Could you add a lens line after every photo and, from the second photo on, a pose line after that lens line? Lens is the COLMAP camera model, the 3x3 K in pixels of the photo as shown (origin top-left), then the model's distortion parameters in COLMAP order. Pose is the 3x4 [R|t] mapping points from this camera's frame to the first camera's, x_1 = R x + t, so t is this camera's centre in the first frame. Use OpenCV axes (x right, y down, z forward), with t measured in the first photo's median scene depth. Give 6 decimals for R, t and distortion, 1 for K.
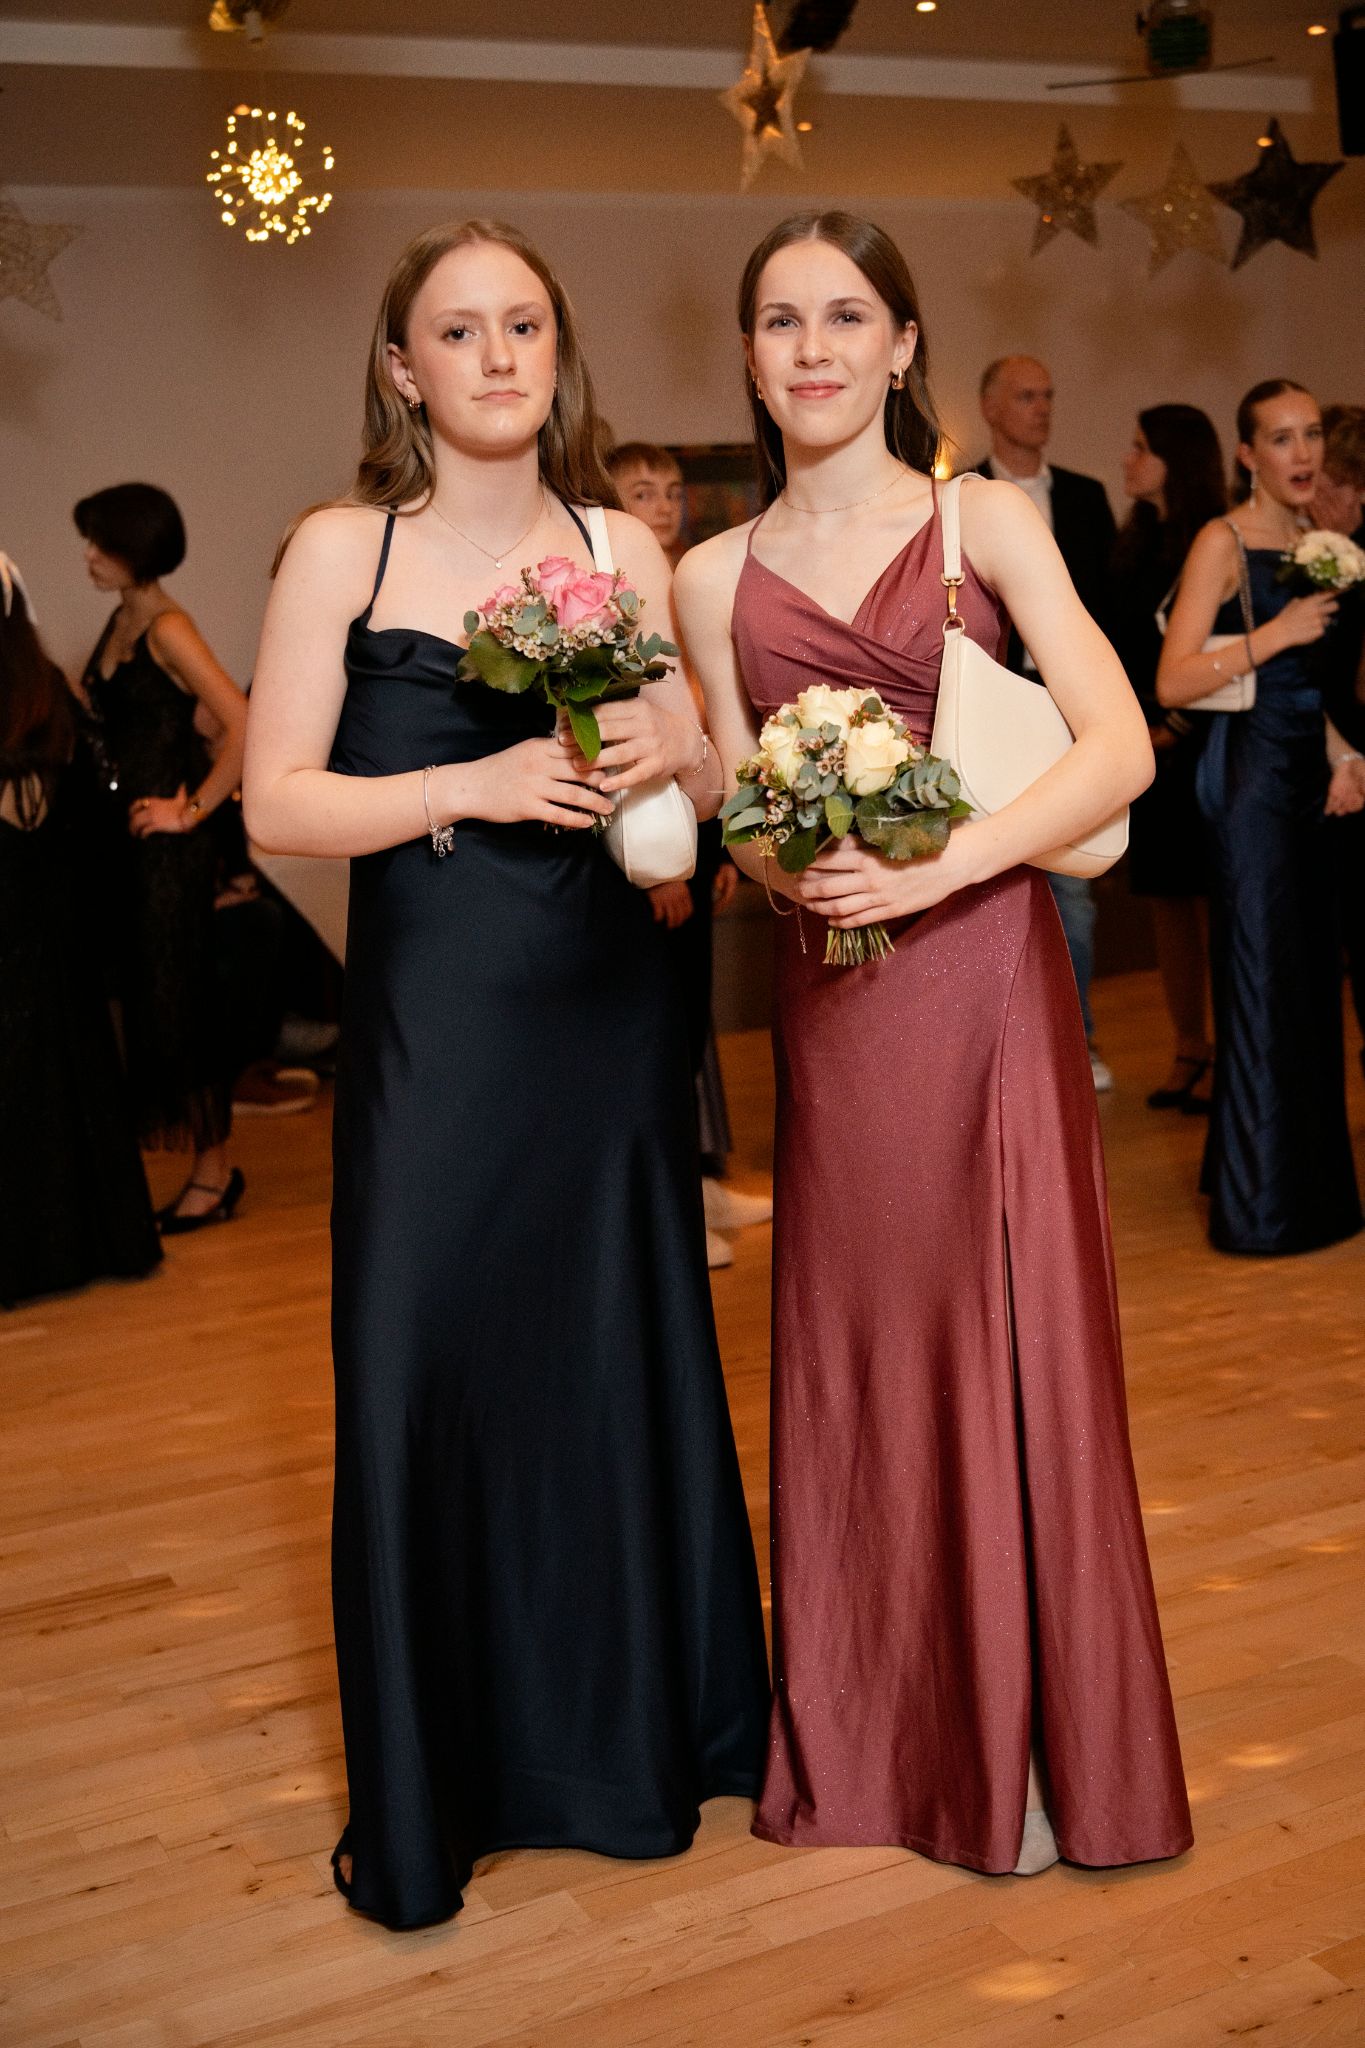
lens RADIAL K [[2178.6, 0, 682.8], [0, 2178.6, 1015.4], [0, 0, 1]] dist [0.000002, 0.000000]
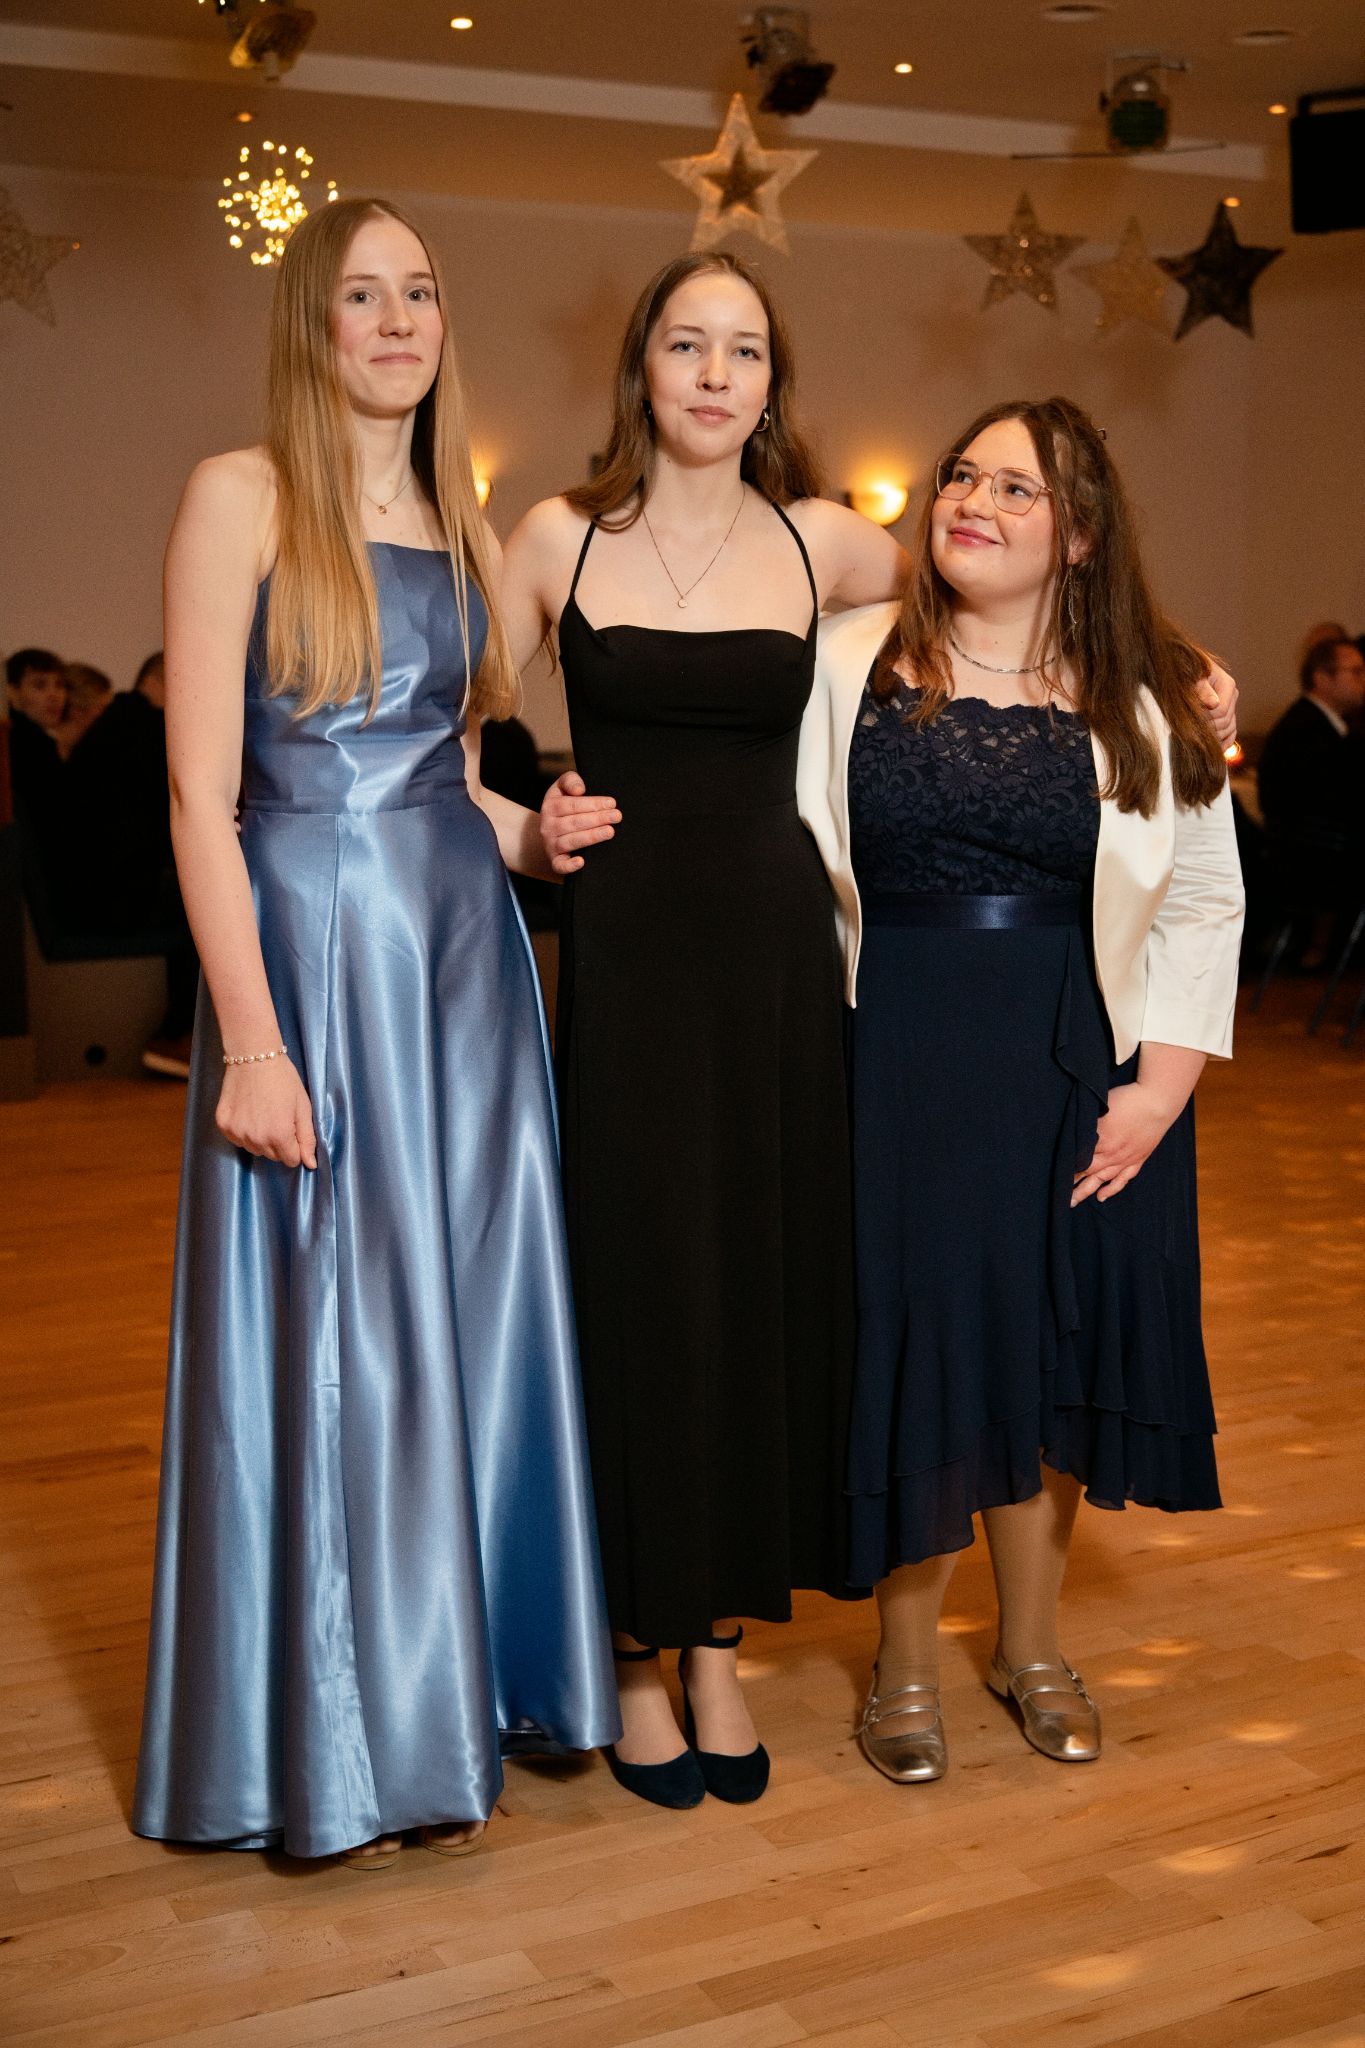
lens RADIAL K [[2563.5, 0, 656.4], [0, 2563.5, 1036.1], [0, 0, 1]] dist [0.005279, 0.000000]
pose [[0.997747, 0.064737, 0.017600, 0.001573], [-0.064733, 0.997902, -0.000811, 0.012924], [-0.017615, -0.000330, 0.999845, -0.269315]]
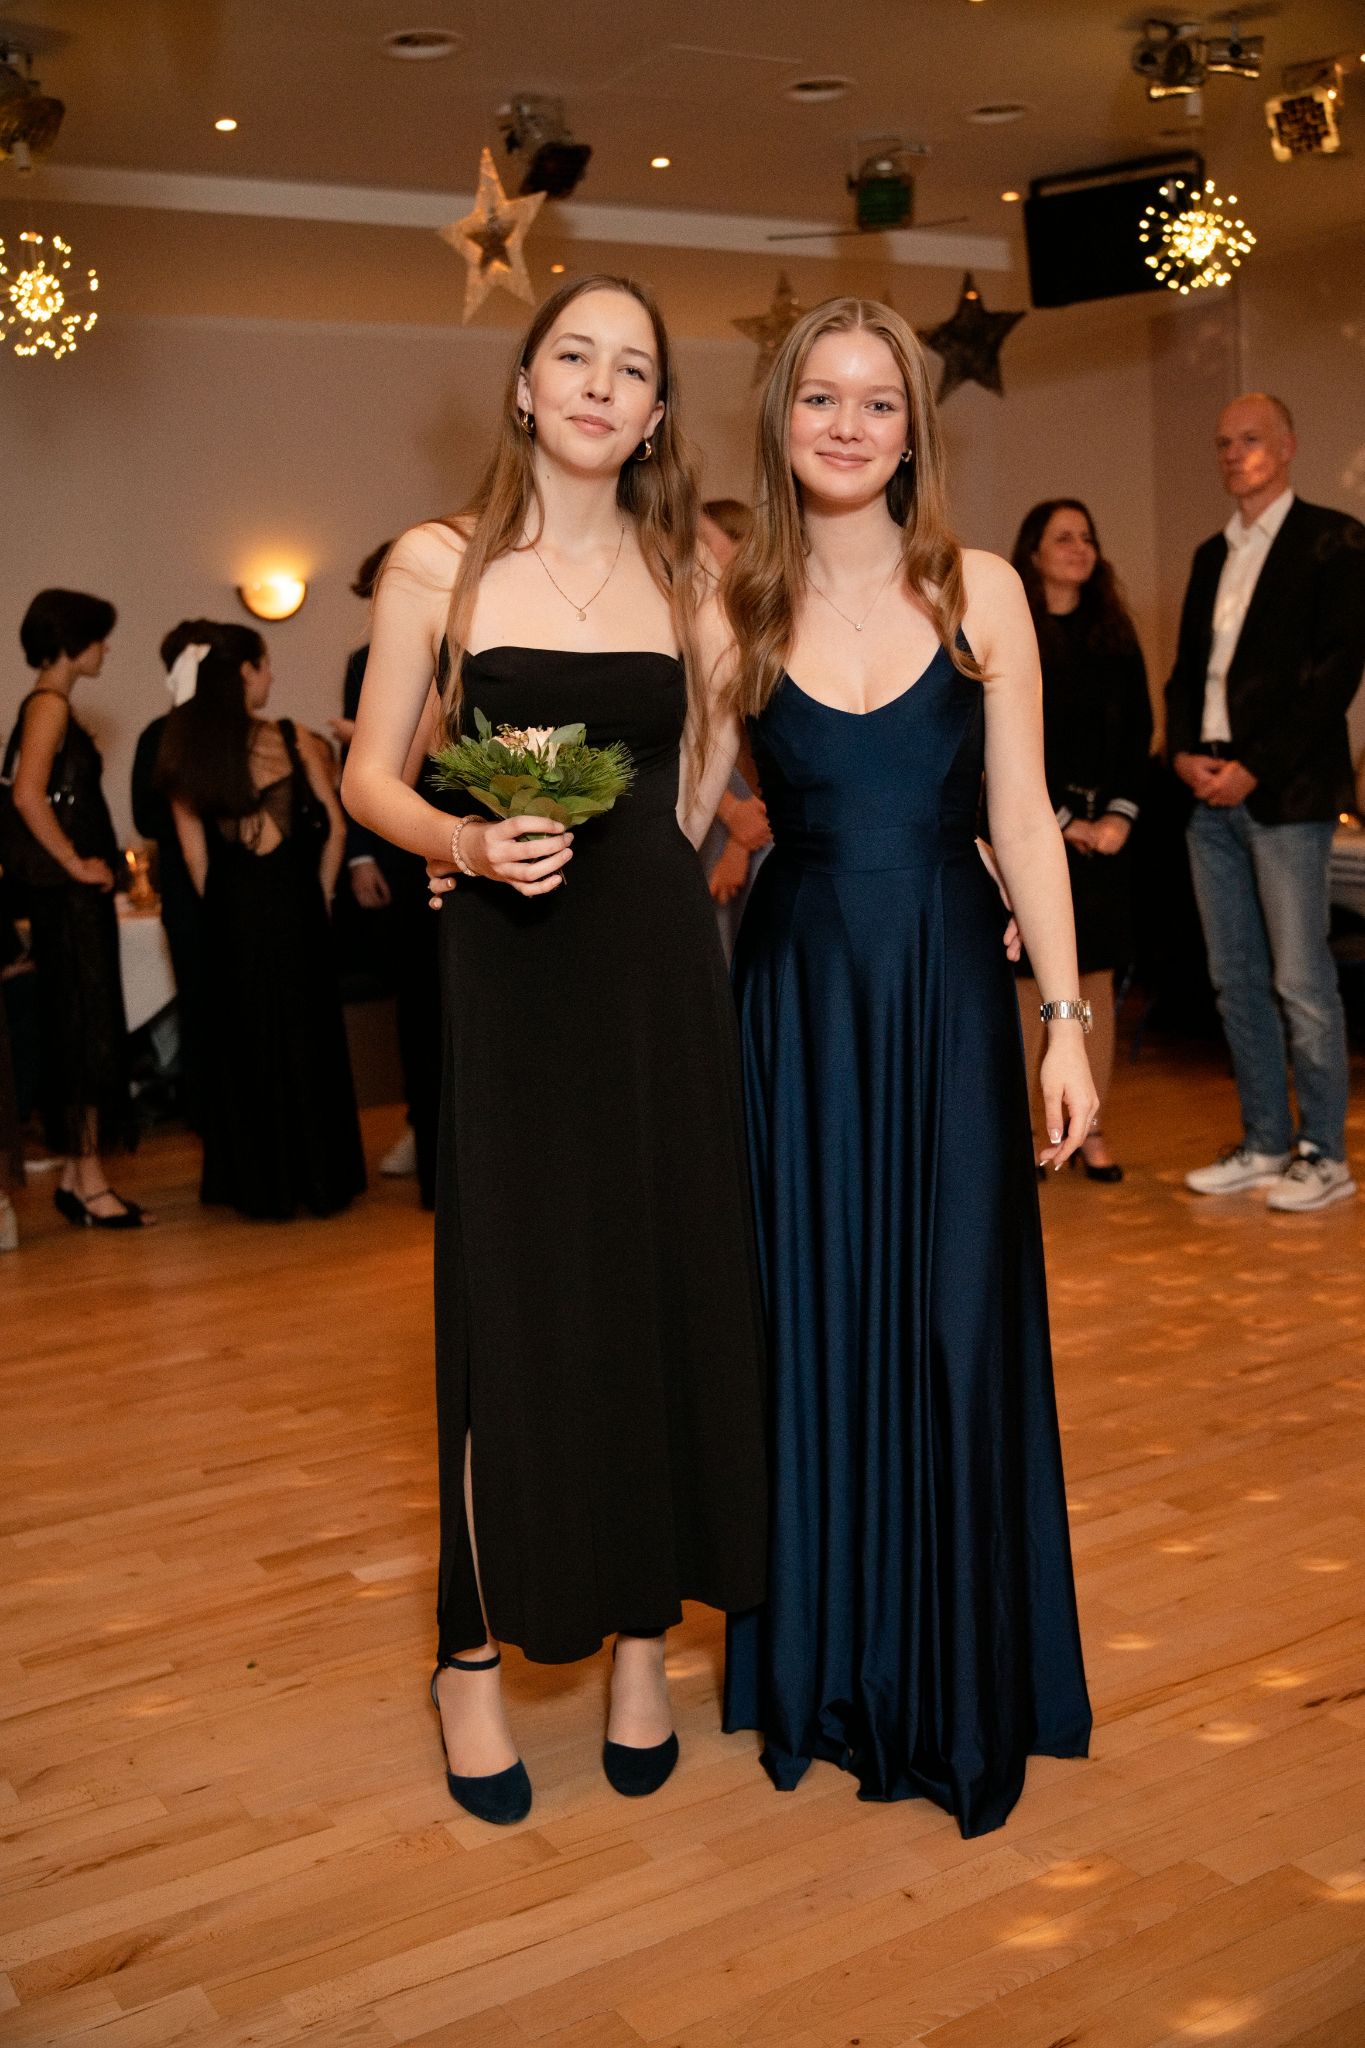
lens RADIAL K [[1882.6, 0, 669.3], [0, 1882.6, 1018.9], [0, 0, 1]] dist [0.003289, 0.000000]
pose [[0.997203, -0.000714, 0.074740, 0.050746], [0.001902, 0.999873, -0.015832, -0.014515], [-0.074719, 0.015930, 0.997077, 0.059113]]
